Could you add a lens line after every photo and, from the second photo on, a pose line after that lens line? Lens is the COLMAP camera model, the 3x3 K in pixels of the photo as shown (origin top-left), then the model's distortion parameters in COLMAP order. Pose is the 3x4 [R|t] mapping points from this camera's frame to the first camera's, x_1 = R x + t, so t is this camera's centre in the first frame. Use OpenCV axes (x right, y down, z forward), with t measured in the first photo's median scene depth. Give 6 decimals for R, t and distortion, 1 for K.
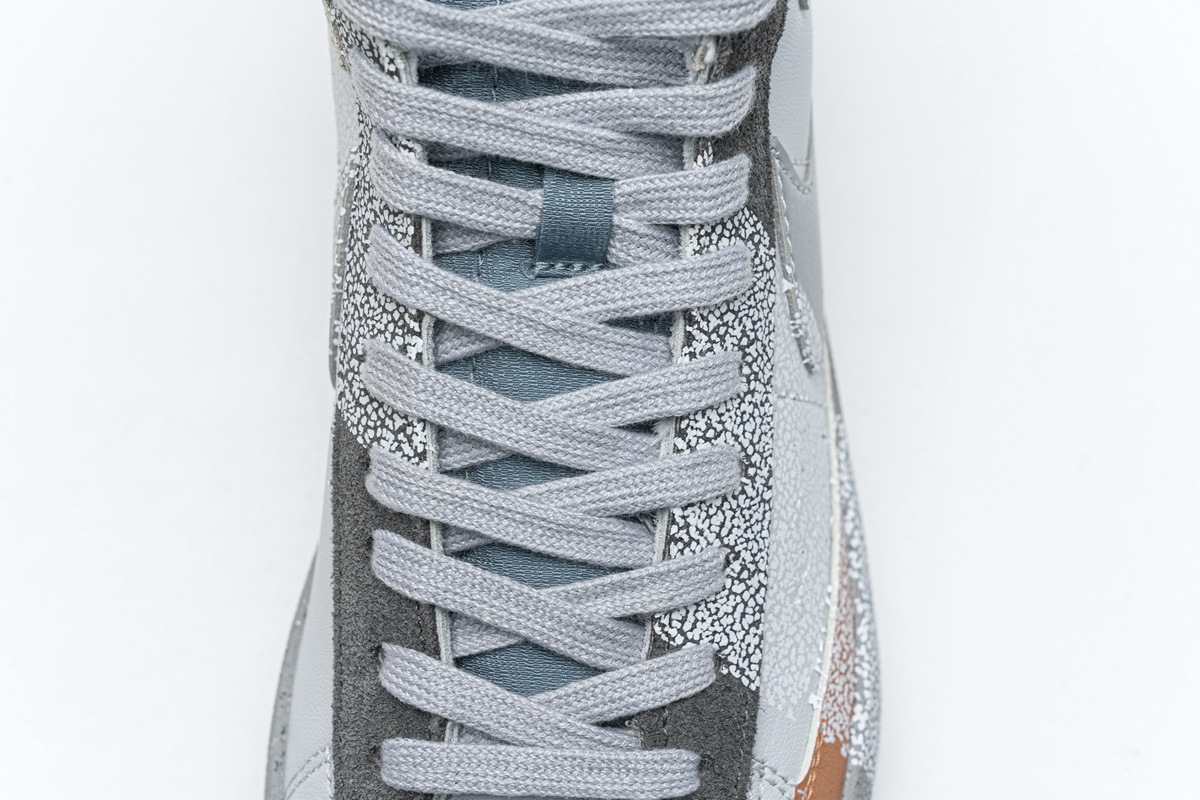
lens RADIAL K [[2249.3, 0, 600.0], [0, 2249.3, 400.0], [0, 0, 1]] dist [-0.001754, -0.065296]
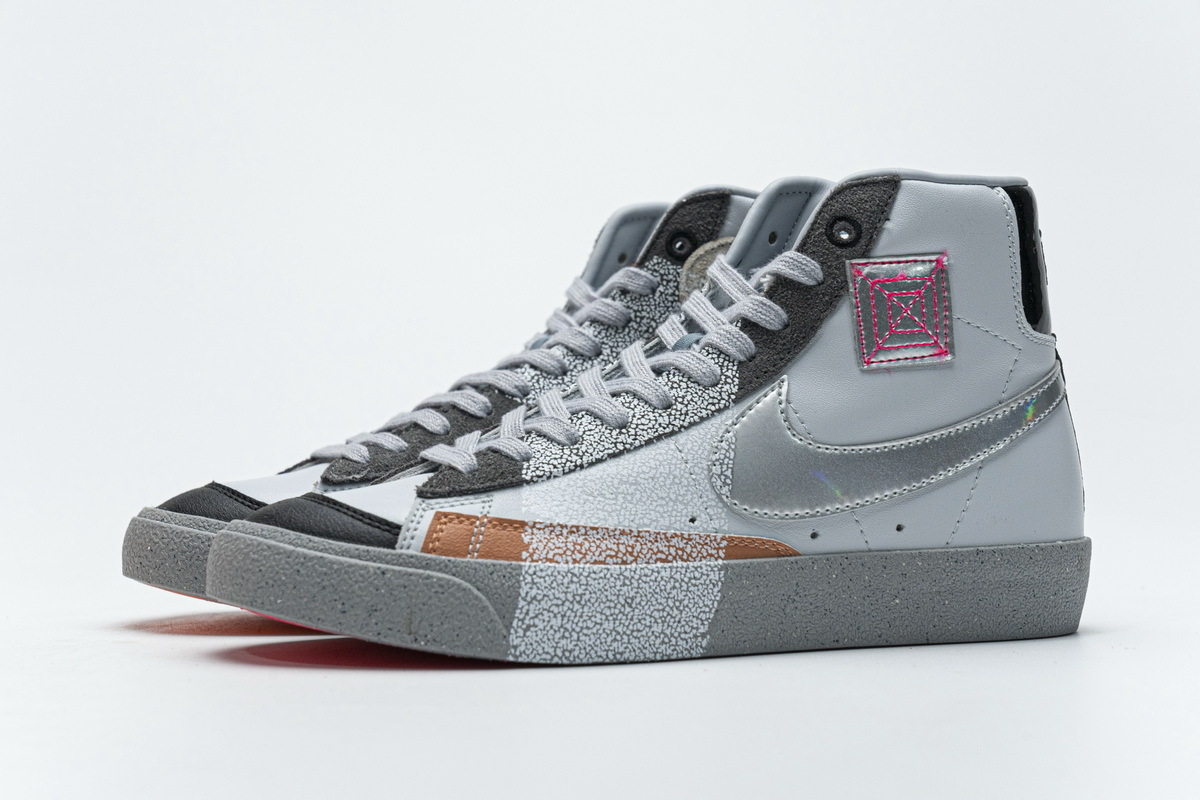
lens RADIAL K [[2302.4, 0, 622.8], [0, 2302.4, 433.9], [0, 0, 1]] dist [-0.004115, -0.012062]
pose [[0.336998, 0.024993, -0.941173, 1.925492], [-0.868048, 0.395351, -0.300317, 0.626872], [0.364588, 0.918190, 0.154928, 0.716610]]
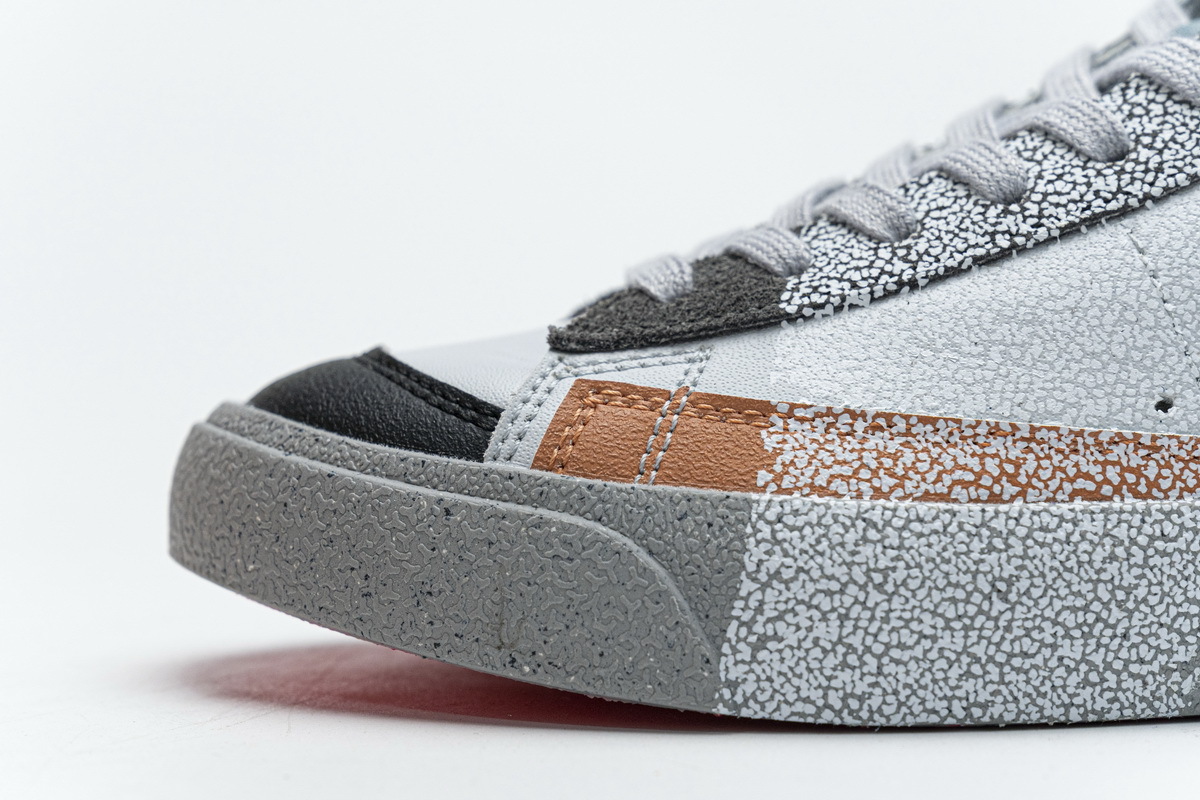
lens RADIAL K [[2302.4, 0, 622.8], [0, 2302.4, 433.9], [0, 0, 1]] dist [-0.004115, -0.012062]
pose [[0.059307, 0.049961, -0.996989, 0.952396], [-0.918192, 0.394601, -0.034845, 0.237123], [0.391672, 0.917493, 0.069276, 0.979467]]
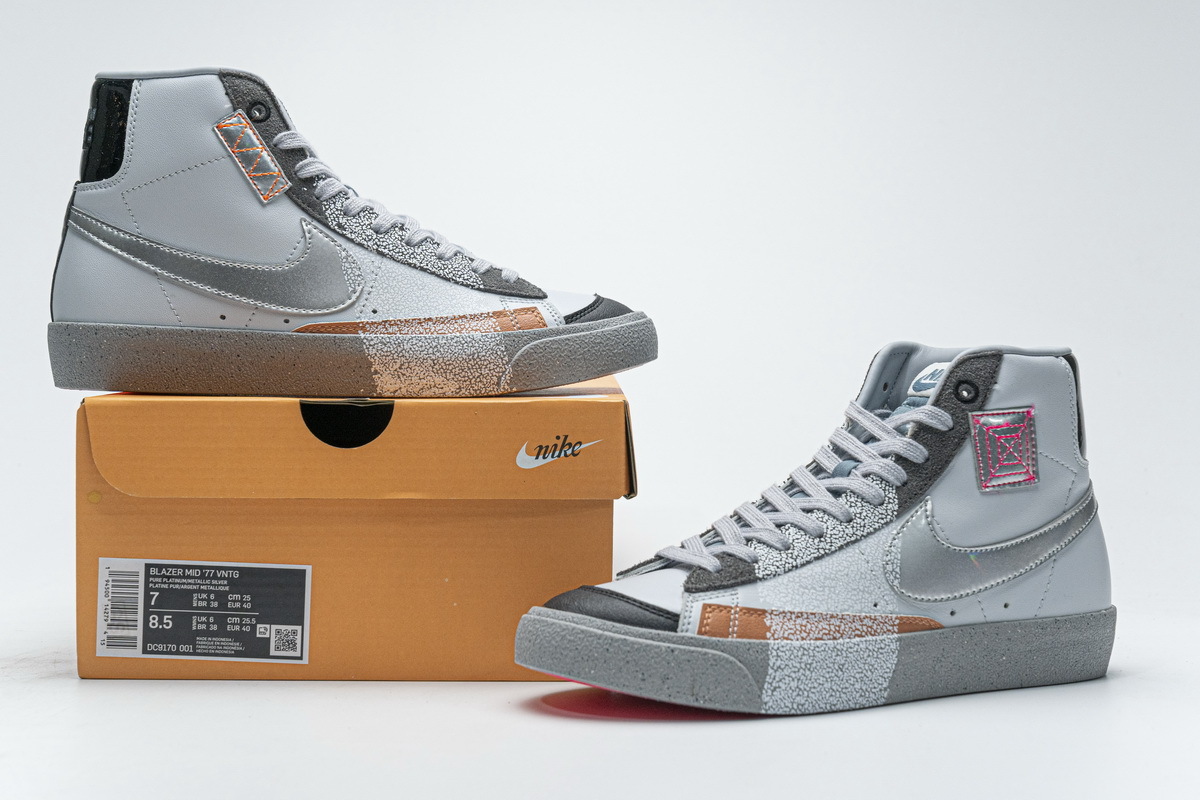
lens RADIAL K [[1828.5, 0, 600.0], [0, 1828.5, 400.0], [0, 0, 1]] dist [-0.019489, -0.088595]
pose [[0.453334, 0.012387, -0.891255, 1.862608], [-0.823855, 0.387484, -0.413665, 1.073059], [0.340223, 0.921793, 0.185864, 0.380867]]
